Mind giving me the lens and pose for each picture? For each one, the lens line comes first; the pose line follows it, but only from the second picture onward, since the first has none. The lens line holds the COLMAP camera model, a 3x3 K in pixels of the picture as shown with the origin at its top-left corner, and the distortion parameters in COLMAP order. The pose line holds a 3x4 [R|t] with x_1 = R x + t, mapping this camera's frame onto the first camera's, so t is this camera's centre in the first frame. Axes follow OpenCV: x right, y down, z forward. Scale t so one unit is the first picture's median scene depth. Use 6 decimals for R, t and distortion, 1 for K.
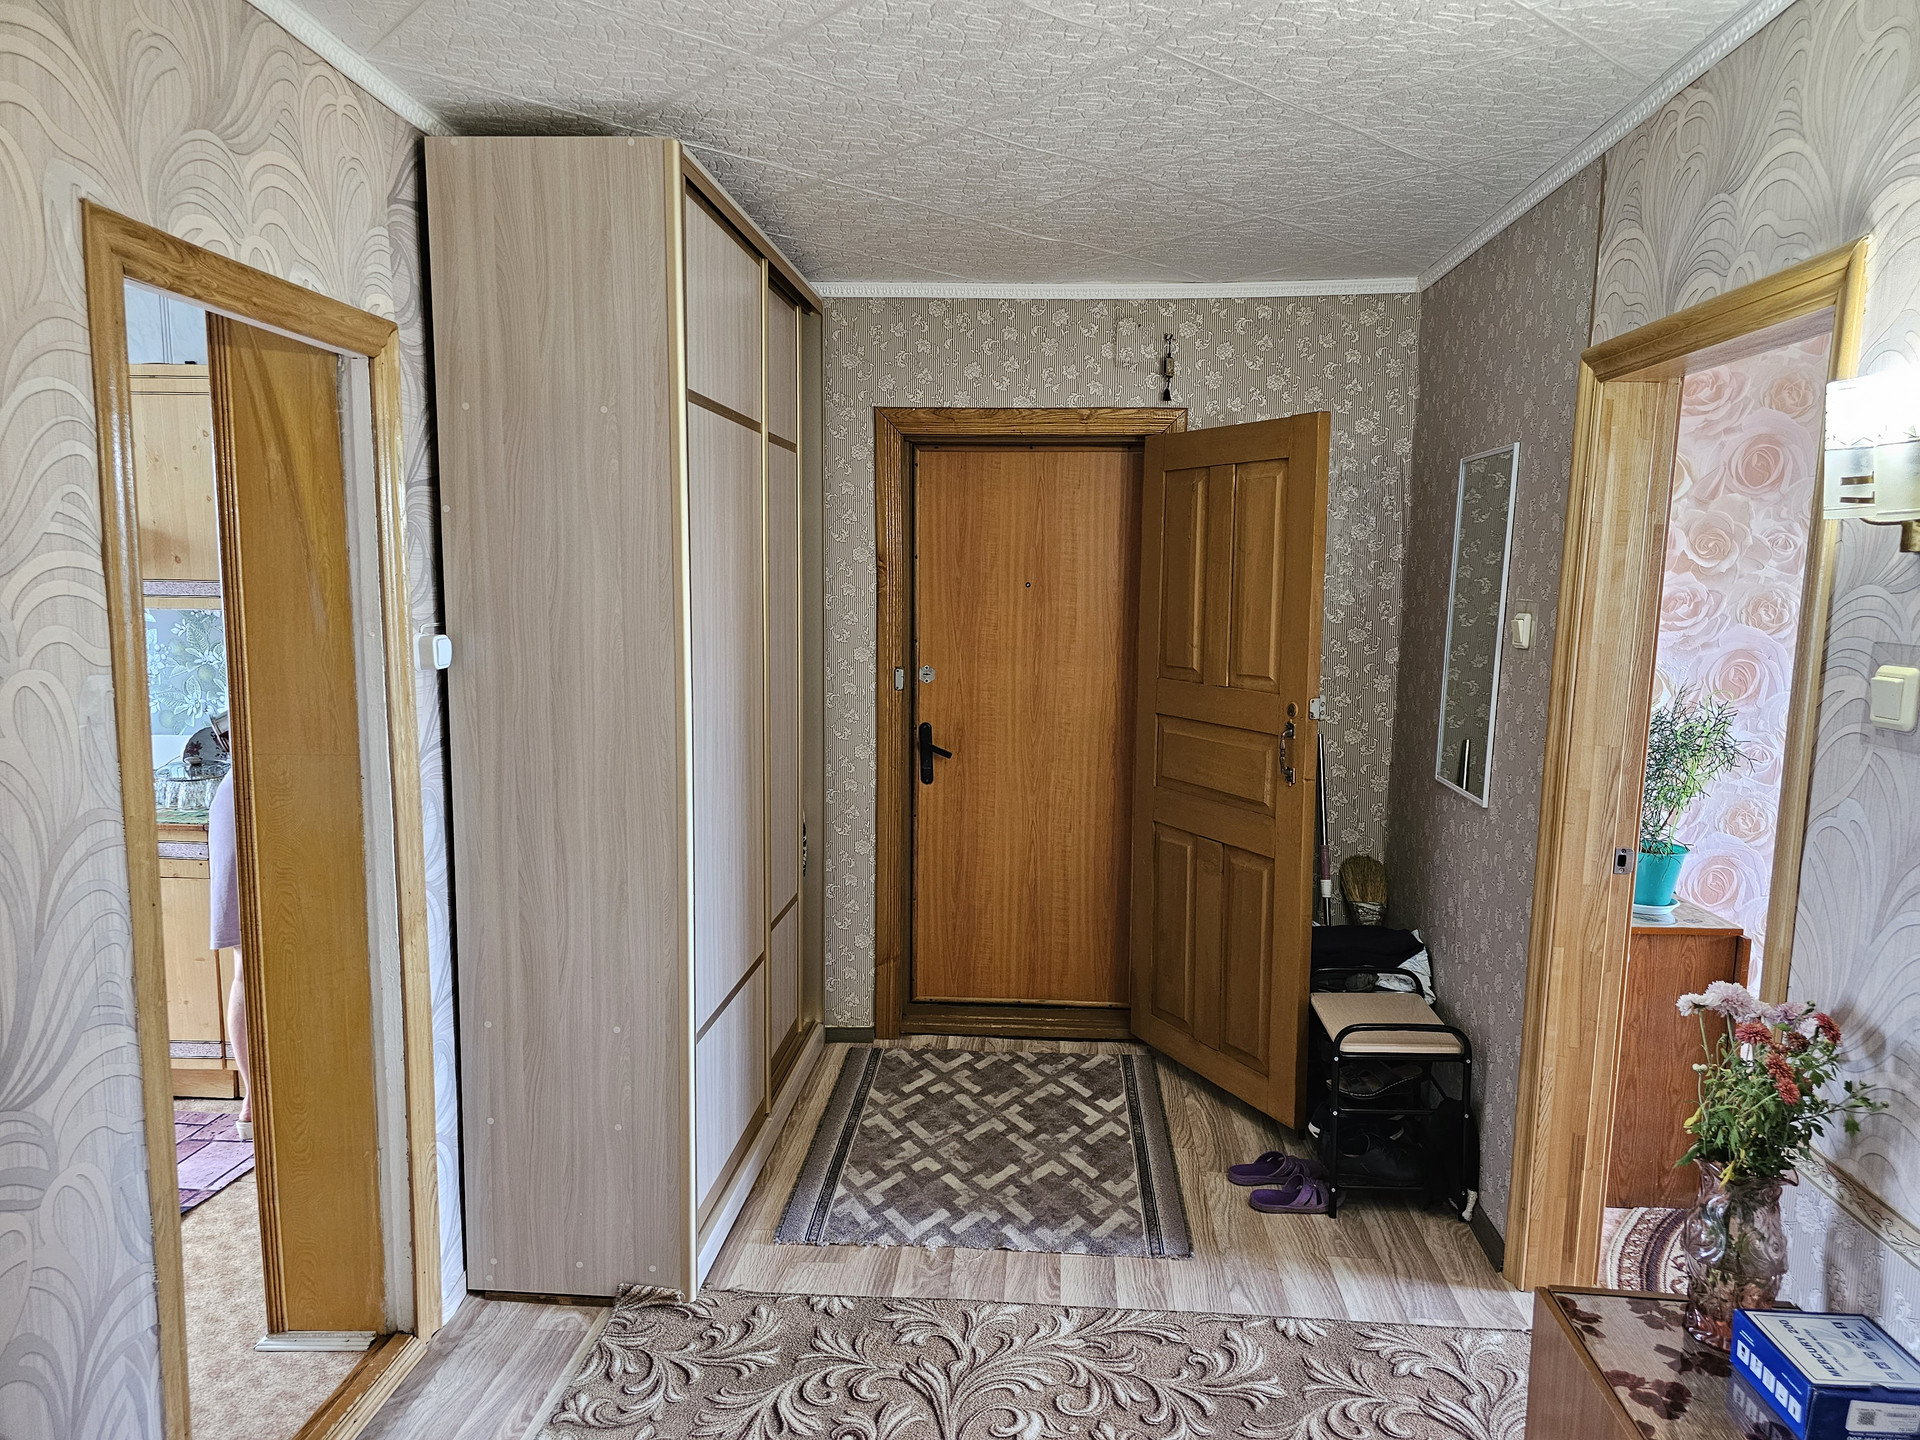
lens RADIAL K [[1297.8, 0, 958.6], [0, 1297.8, 729.2], [0, 0, 1]] dist [0.097527, -0.112537]
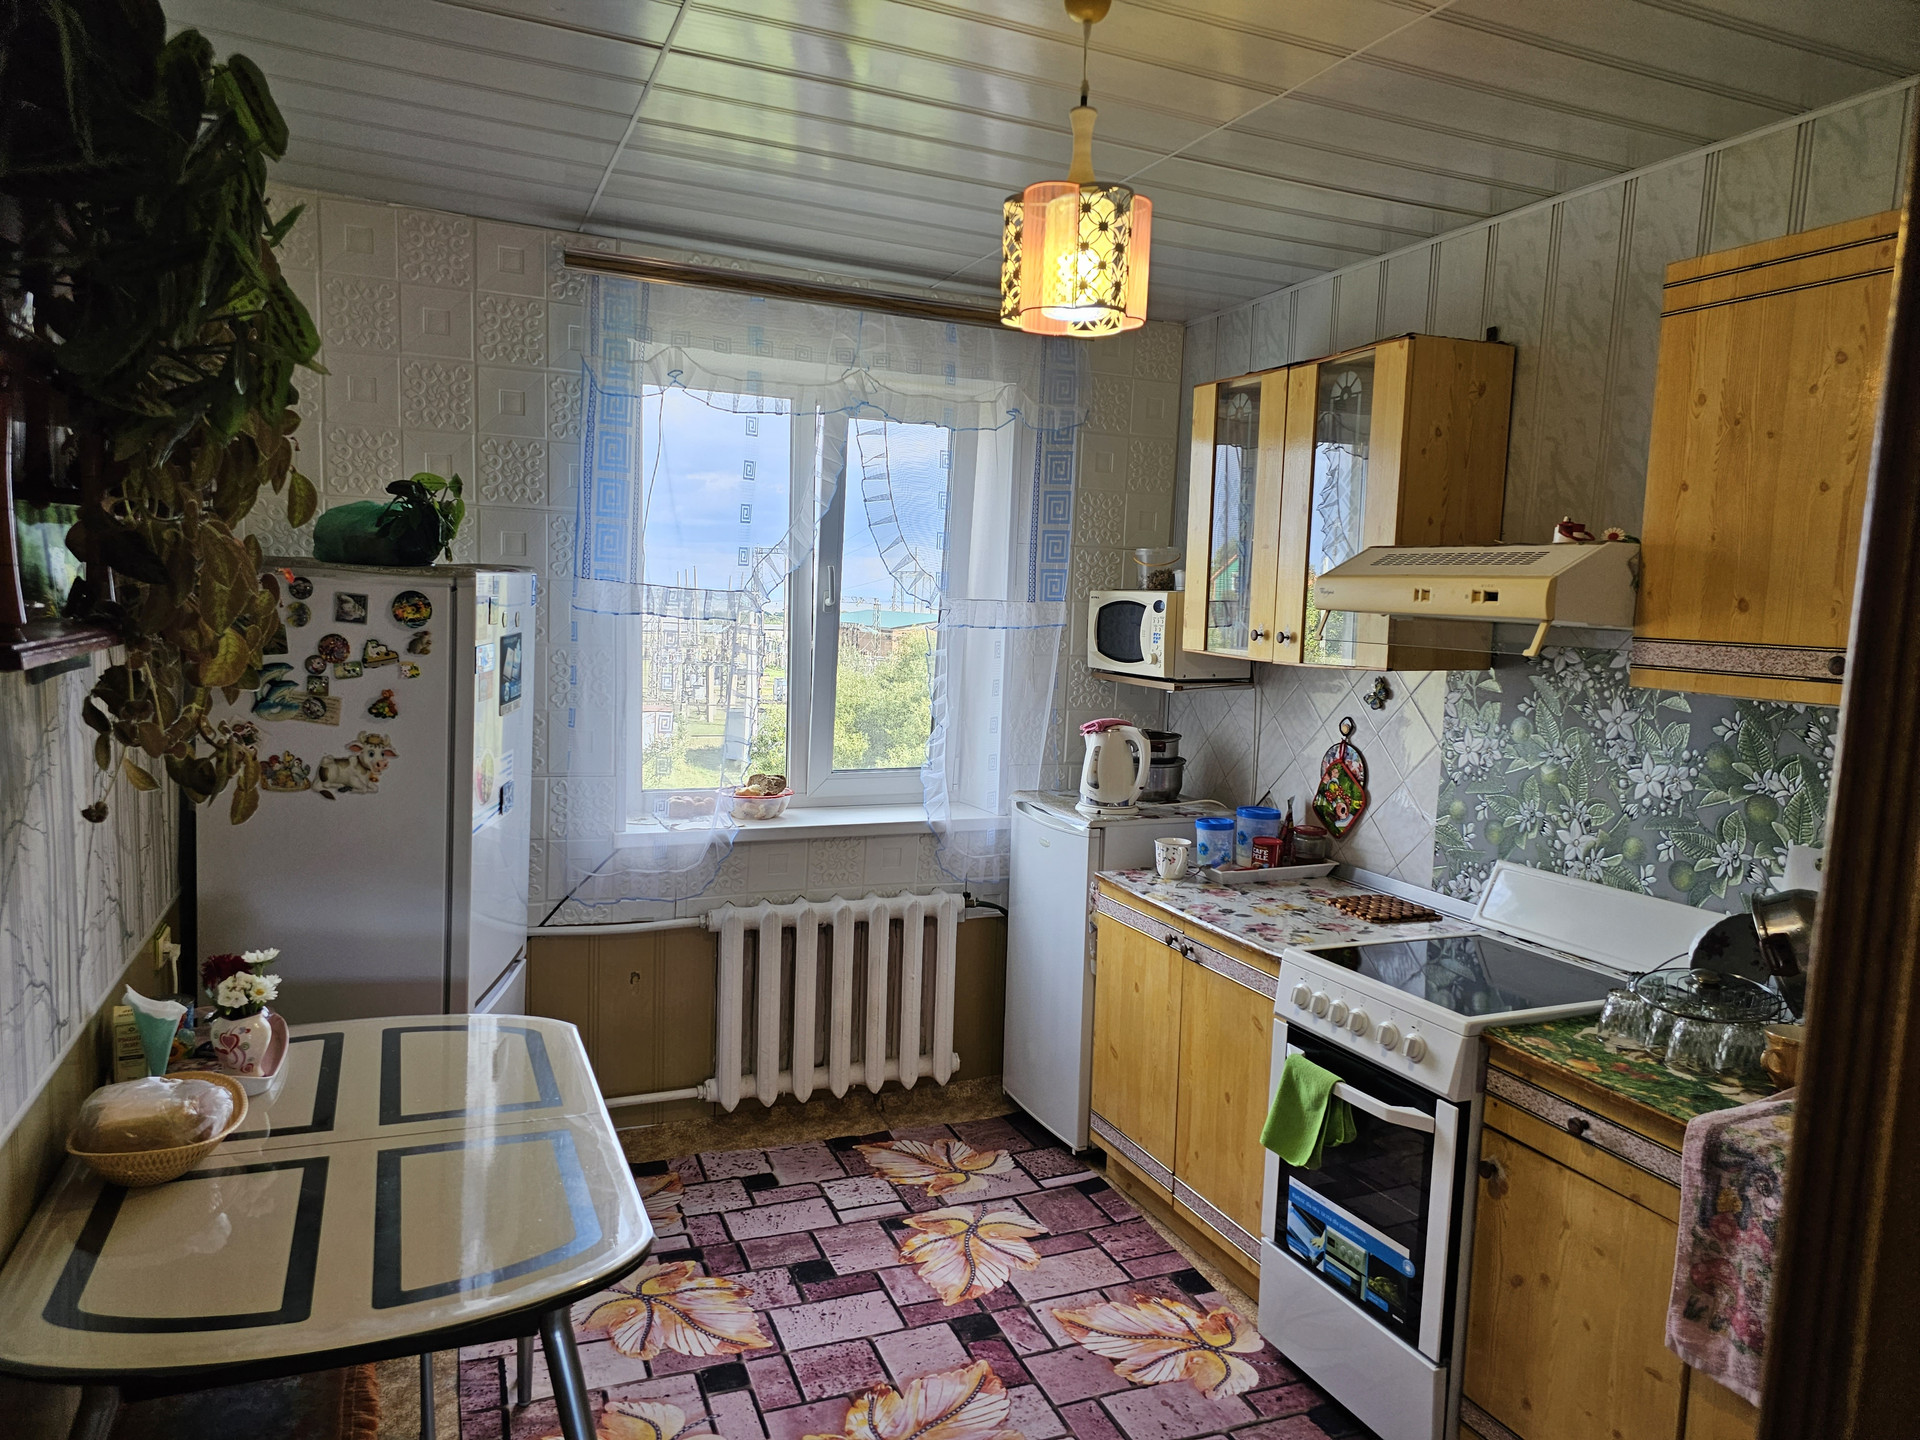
lens RADIAL K [[1297.8, 0, 958.6], [0, 1297.8, 729.2], [0, 0, 1]] dist [0.097527, -0.112537]
pose [[0.473120, 0.108748, -0.874261, -0.253008], [-0.149435, 0.987879, 0.042011, -0.051078], [0.868232, 0.110769, 0.483636, 0.447654]]
